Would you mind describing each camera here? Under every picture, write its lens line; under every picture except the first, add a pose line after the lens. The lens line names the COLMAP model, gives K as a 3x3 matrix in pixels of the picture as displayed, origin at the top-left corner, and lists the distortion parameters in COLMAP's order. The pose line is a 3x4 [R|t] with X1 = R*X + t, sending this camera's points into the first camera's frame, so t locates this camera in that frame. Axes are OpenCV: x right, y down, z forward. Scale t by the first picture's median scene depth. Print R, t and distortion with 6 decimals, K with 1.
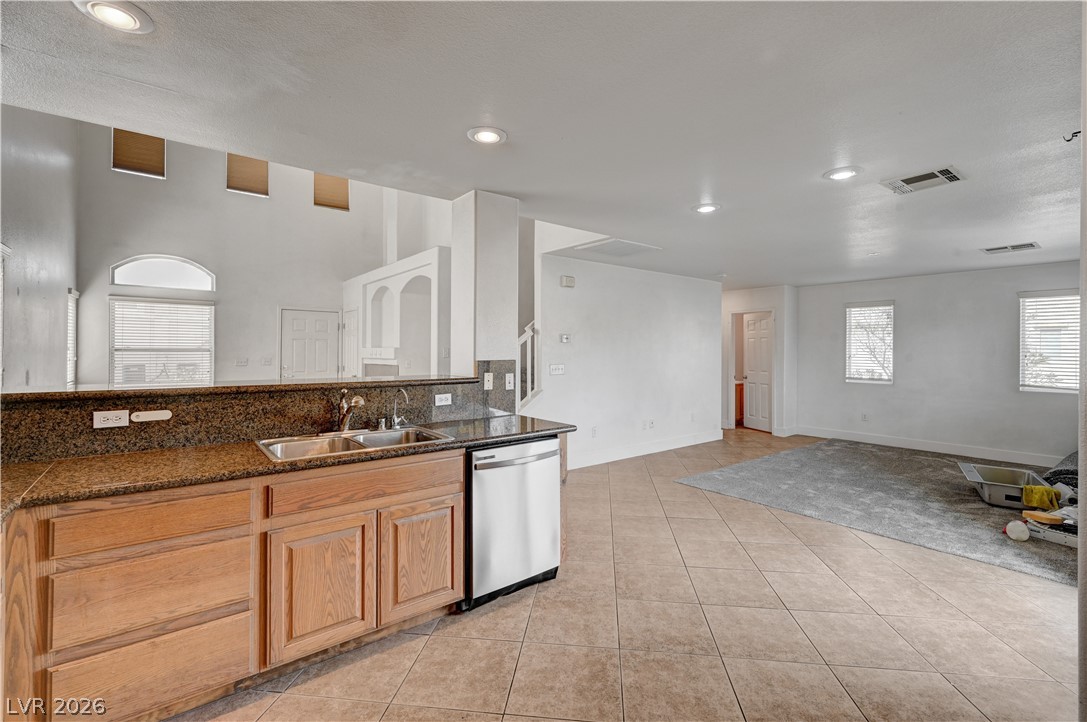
lens RADIAL K [[478.4, 0, 544.9], [0, 478.4, 347.6], [0, 0, 1]] dist [-0.002168, -0.000366]
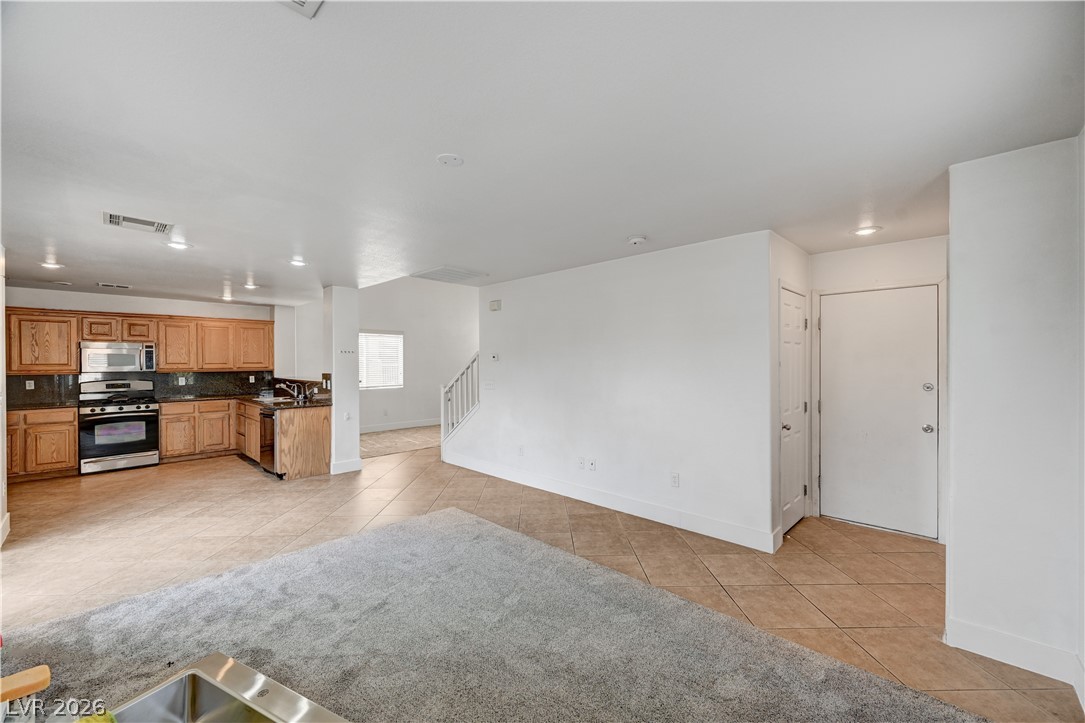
lens RADIAL K [[431.8, 0, 543.5], [0, 431.8, 359.6], [0, 0, 1]] dist [-0.000500, 0.000153]
pose [[0.139332, -0.002532, -0.990242, 0.809432], [0.006113, 0.999980, -0.001697, -0.007609], [0.990227, -0.005817, 0.139345, 0.751529]]
